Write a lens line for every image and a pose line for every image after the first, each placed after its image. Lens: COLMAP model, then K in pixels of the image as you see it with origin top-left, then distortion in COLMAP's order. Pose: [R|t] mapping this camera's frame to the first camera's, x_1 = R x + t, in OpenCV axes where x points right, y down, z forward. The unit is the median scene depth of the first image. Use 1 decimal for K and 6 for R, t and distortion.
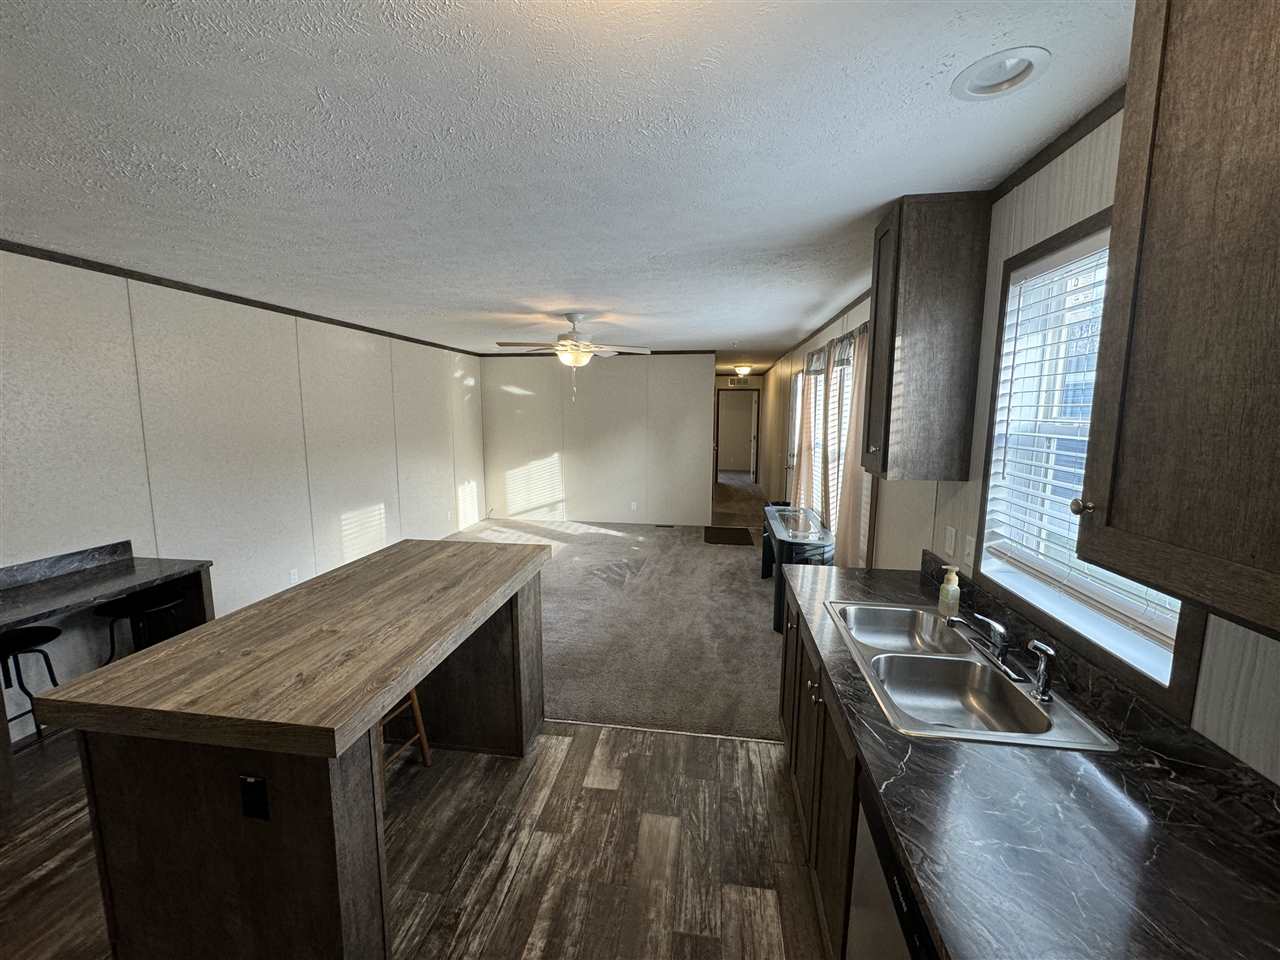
lens RADIAL K [[507.6, 0, 639.6], [0, 507.6, 482.4], [0, 0, 1]] dist [-0.009015, 0.001247]
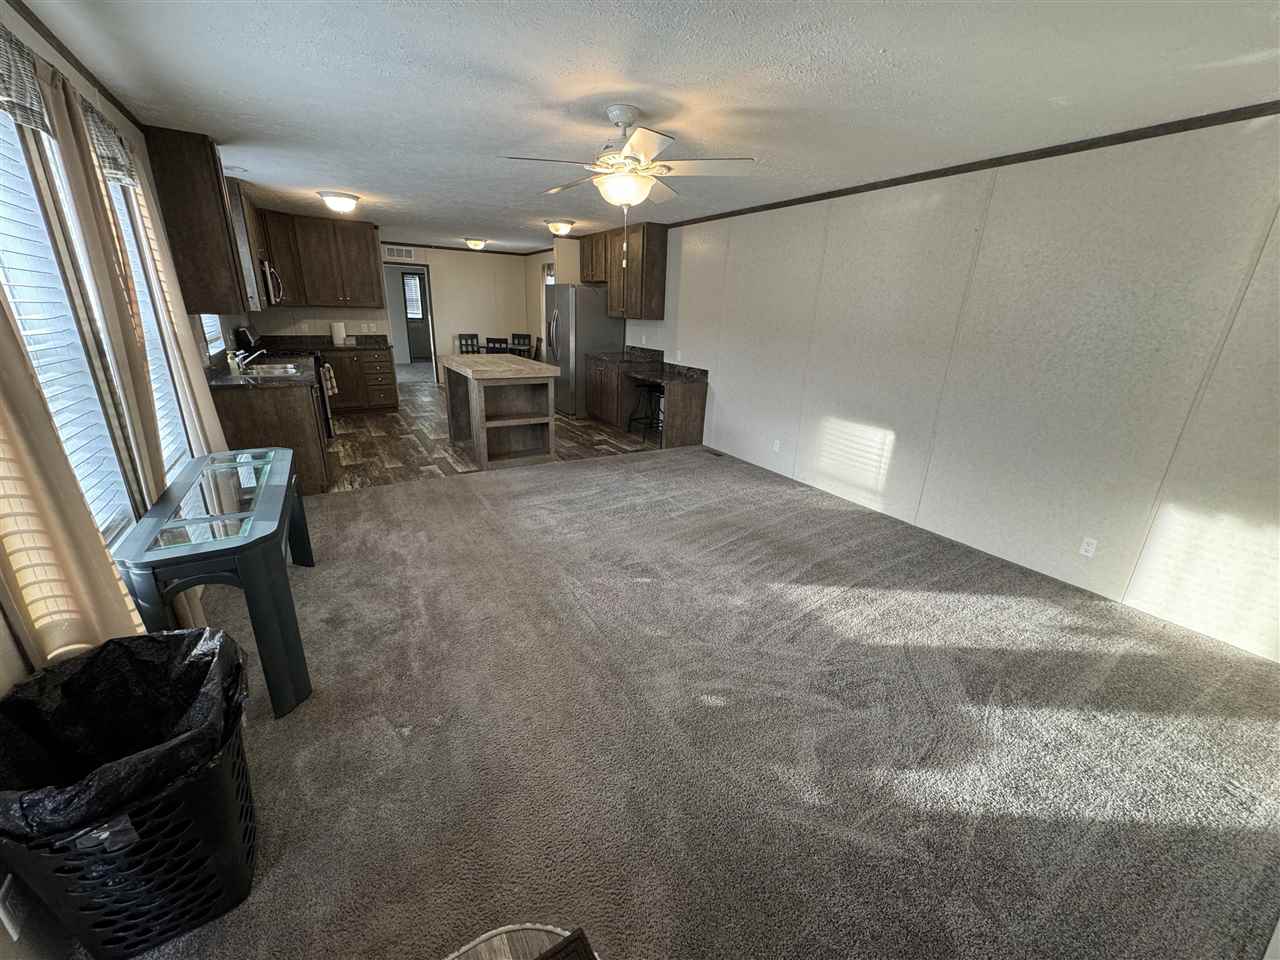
lens RADIAL K [[507.6, 0, 642.8], [0, 507.6, 484.3], [0, 0, 1]] dist [-0.009015, 0.001247]
pose [[-0.765831, 0.185843, -0.615602, 0.668035], [-0.125534, 0.895700, 0.426570, -0.440457], [0.630670, 0.403960, -0.662625, 3.571761]]
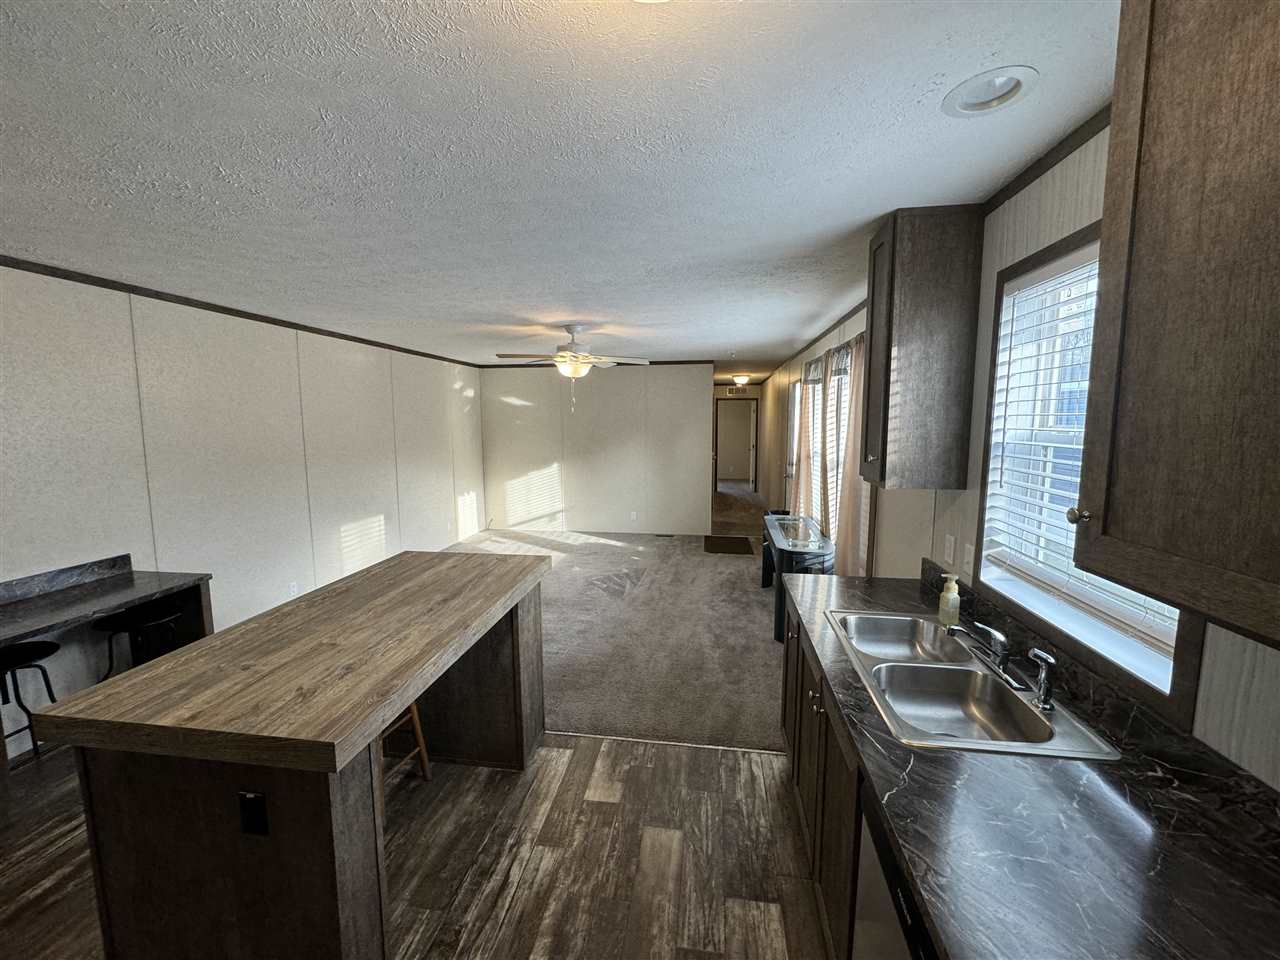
lens RADIAL K [[507.6, 0, 639.6], [0, 507.6, 482.4], [0, 0, 1]] dist [-0.009015, 0.001247]
pose [[0.999976, -0.006793, 0.001401, -0.000653], [0.006817, 0.999808, -0.018363, -0.002708], [-0.001276, 0.018372, 0.999830, -0.004295]]
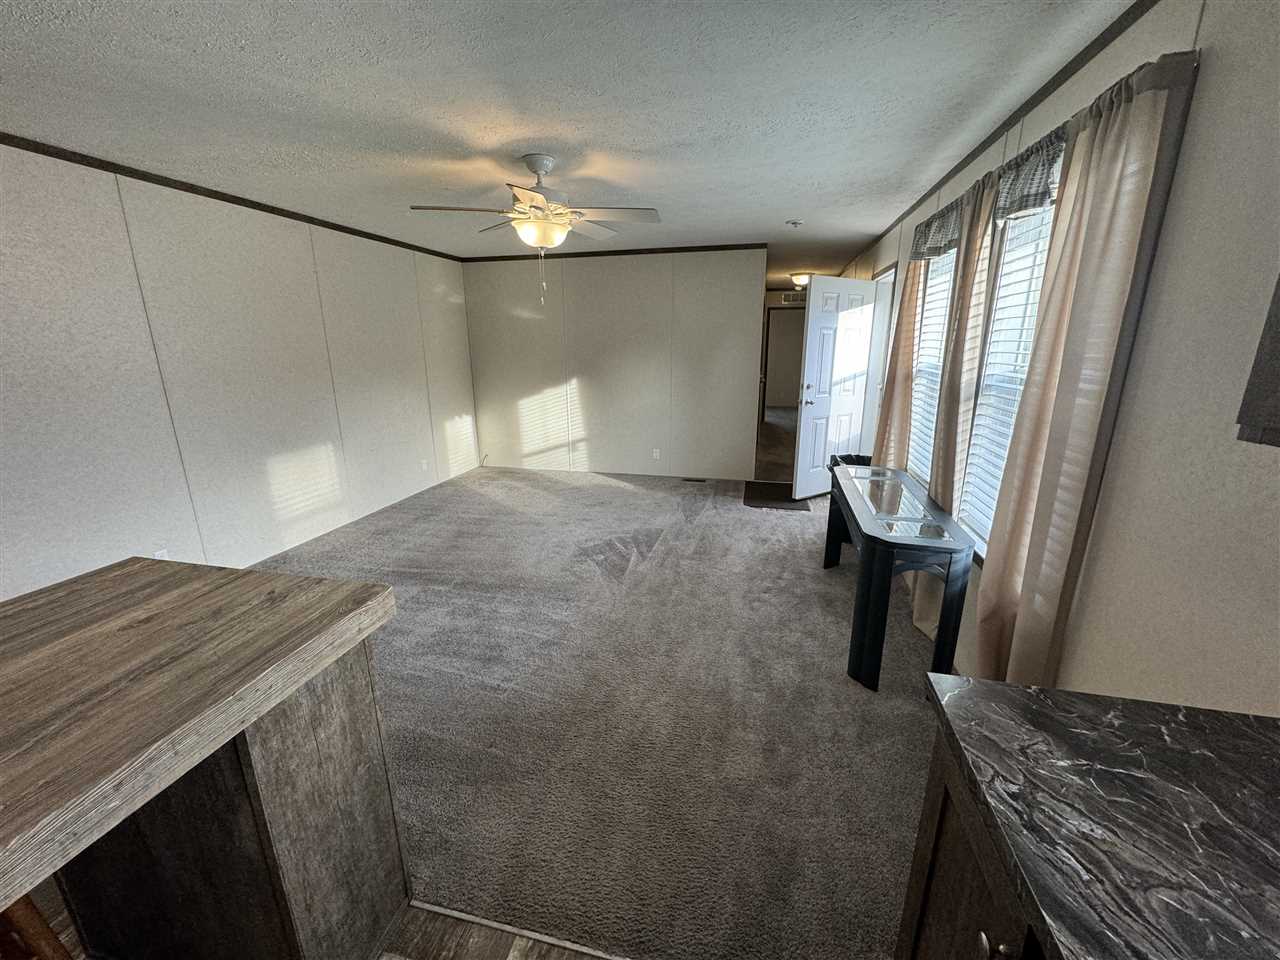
lens RADIAL K [[507.6, 0, 637.5], [0, 507.6, 477.6], [0, 0, 1]] dist [-0.009015, 0.001247]
pose [[0.995916, 0.016037, -0.088852, 0.126328], [-0.005271, 0.992747, 0.120103, -0.045711], [0.090134, -0.119144, 0.988777, 0.842726]]
